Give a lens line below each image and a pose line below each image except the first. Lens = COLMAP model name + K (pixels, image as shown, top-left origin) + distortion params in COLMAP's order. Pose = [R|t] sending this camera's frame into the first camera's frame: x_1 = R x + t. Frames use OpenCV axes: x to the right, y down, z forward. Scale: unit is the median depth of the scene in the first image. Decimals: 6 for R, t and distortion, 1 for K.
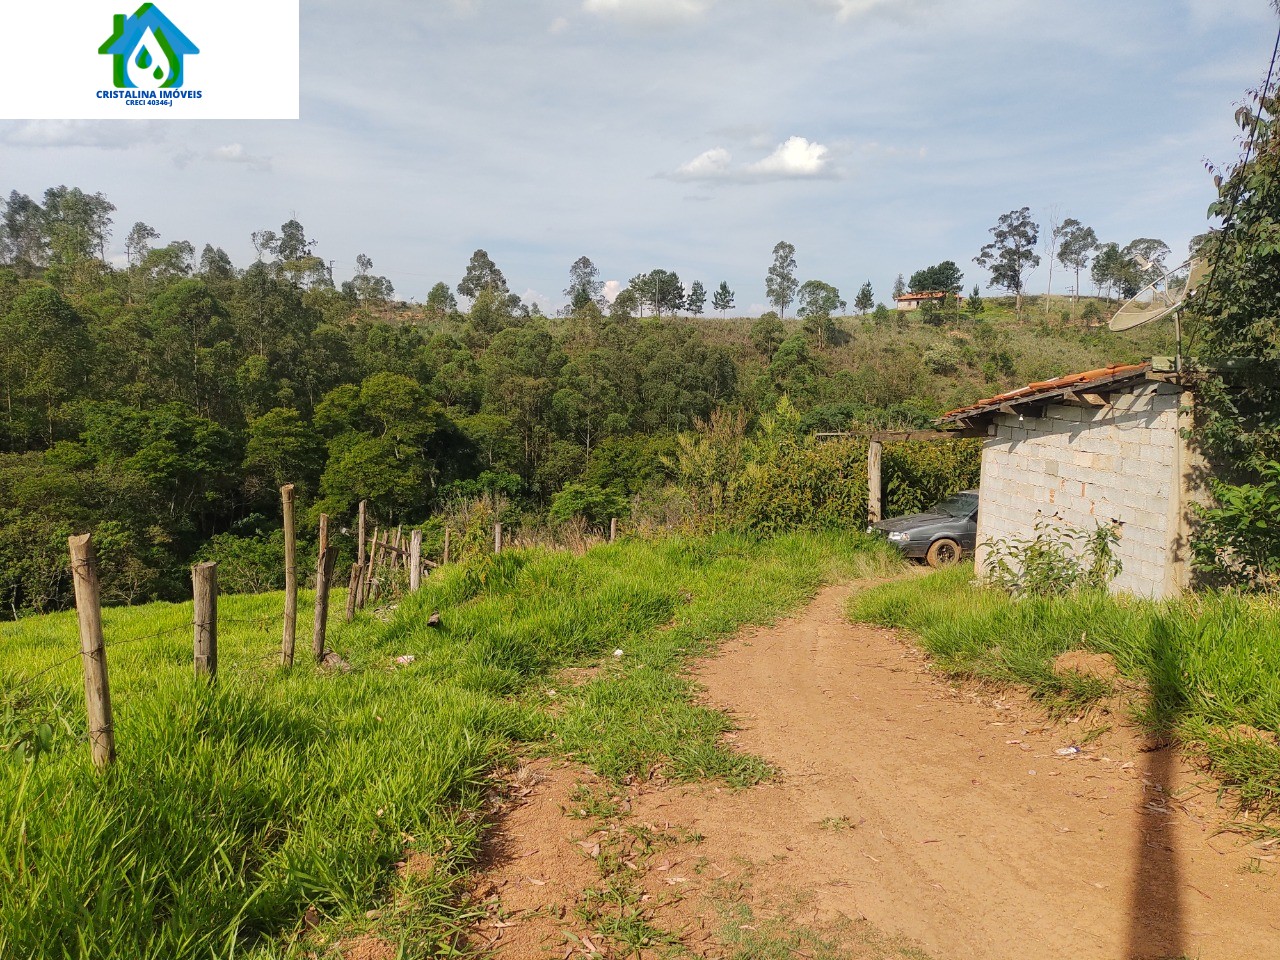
lens RADIAL K [[944.9, 0, 638.9], [0, 944.9, 486.8], [0, 0, 1]] dist [0.095666, -0.139861]
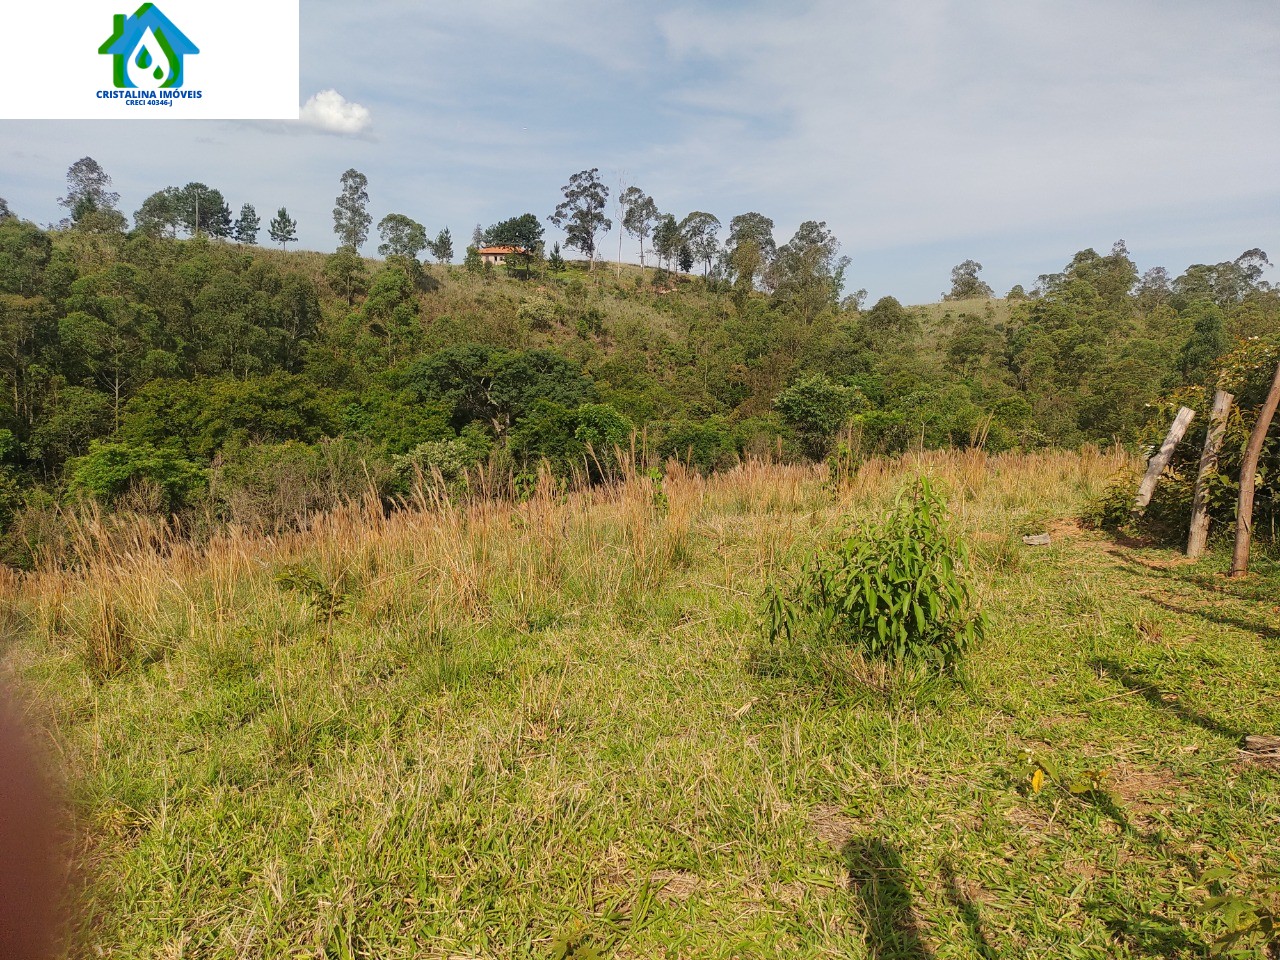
lens RADIAL K [[941.1, 0, 640.2], [0, 941.1, 494.7], [0, 0, 1]] dist [0.095154, -0.137902]
pose [[0.892452, -0.039353, 0.449423, -0.029314], [0.021528, 0.998768, 0.044705, 0.009311], [-0.450629, -0.030222, 0.892200, 0.170832]]
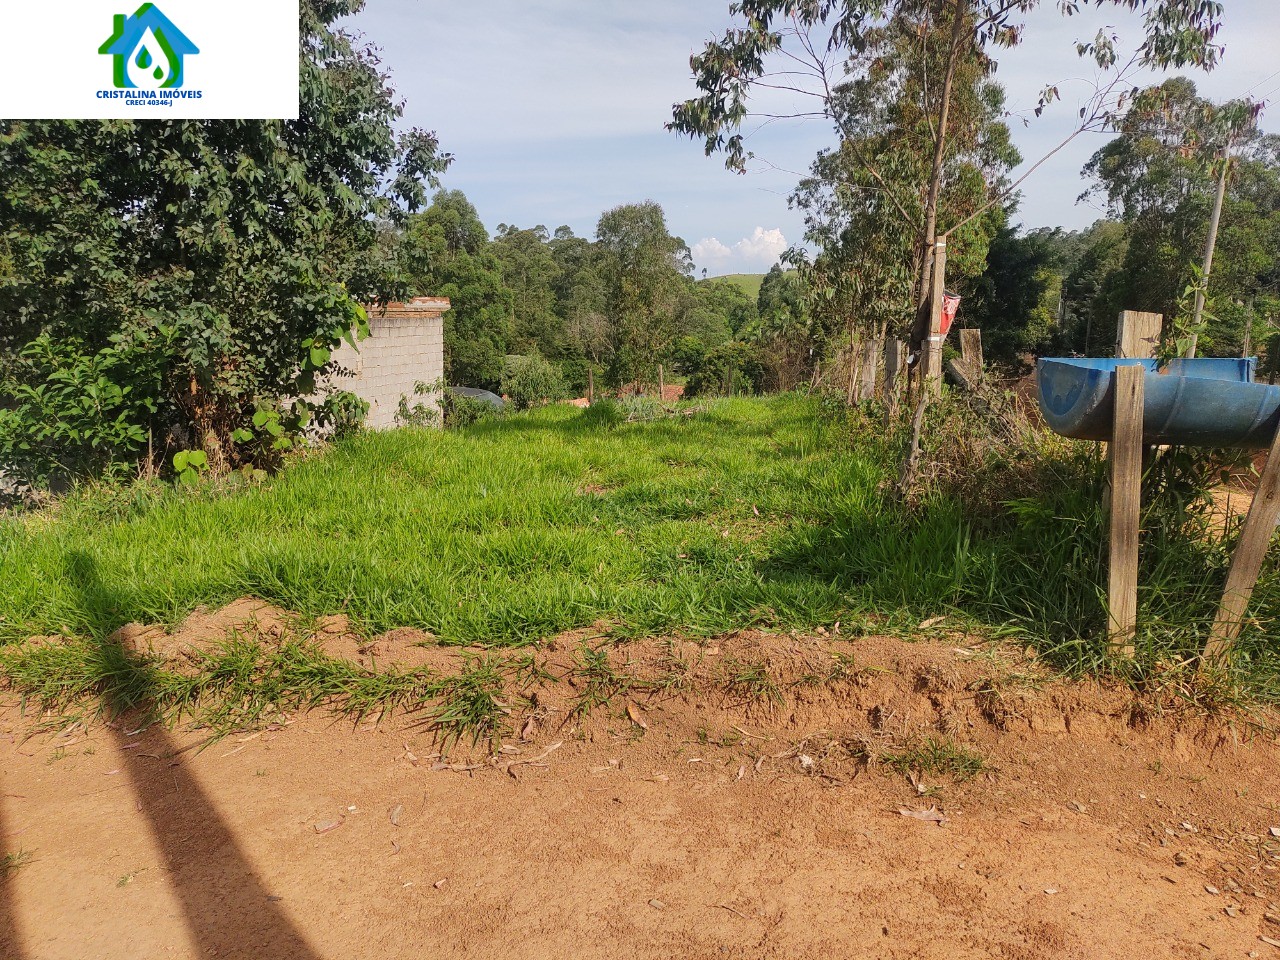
lens RADIAL K [[943.7, 0, 636.9], [0, 943.7, 485.9], [0, 0, 1]] dist [0.049838, -0.050059]
pose [[0.413542, -0.174187, 0.893668, -0.001022], [0.094019, 0.984452, 0.148375, -0.000641], [-0.905618, 0.022663, 0.423489, -0.003094]]
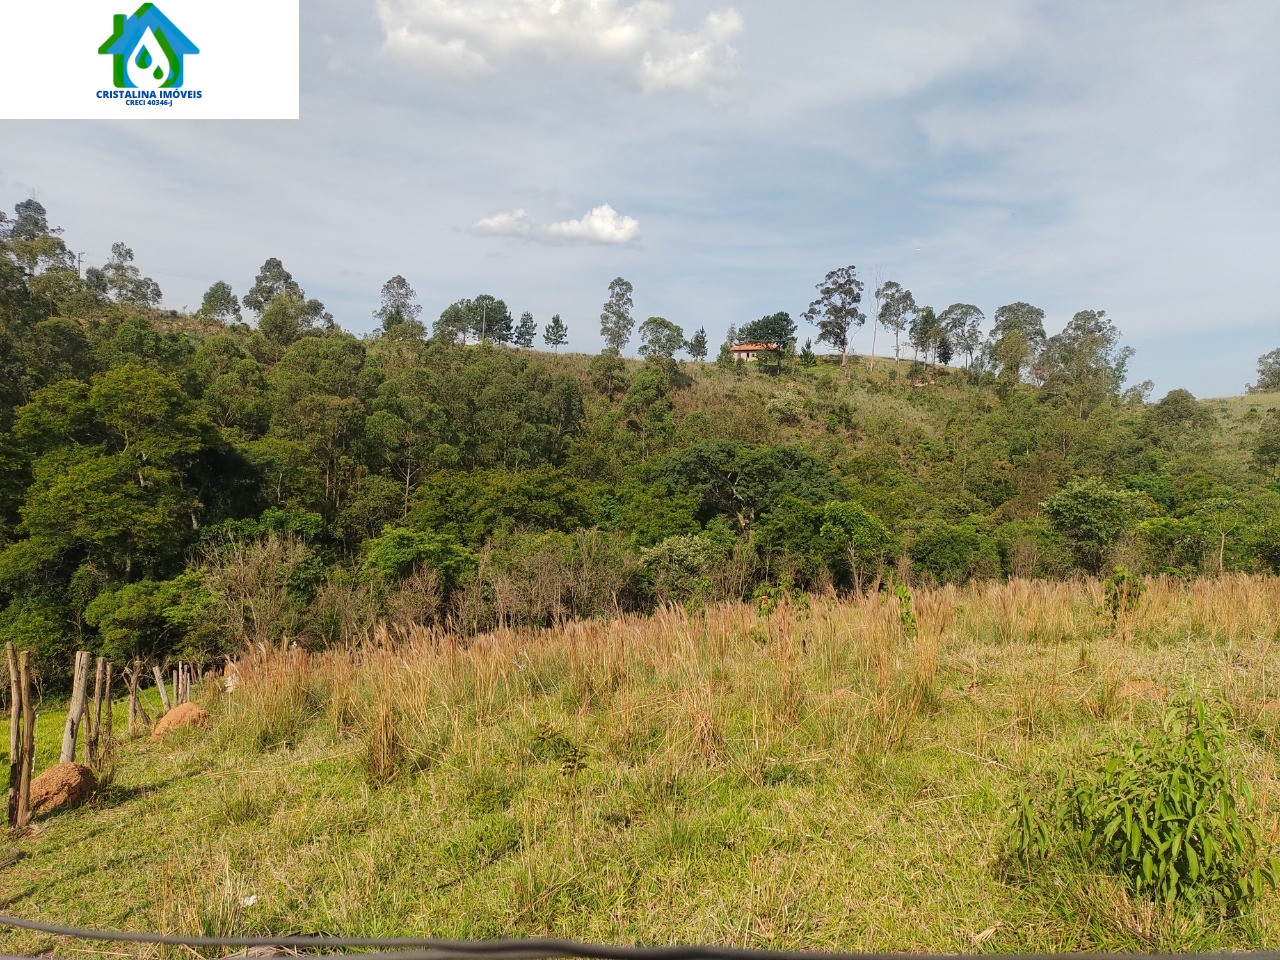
lens RADIAL K [[944.9, 0, 638.9], [0, 944.9, 486.8], [0, 0, 1]] dist [0.095666, -0.139861]
pose [[0.977958, 0.028751, 0.206814, -0.029559], [-0.016693, 0.998070, -0.059815, 0.005386], [-0.208135, 0.055044, 0.976550, 0.169236]]
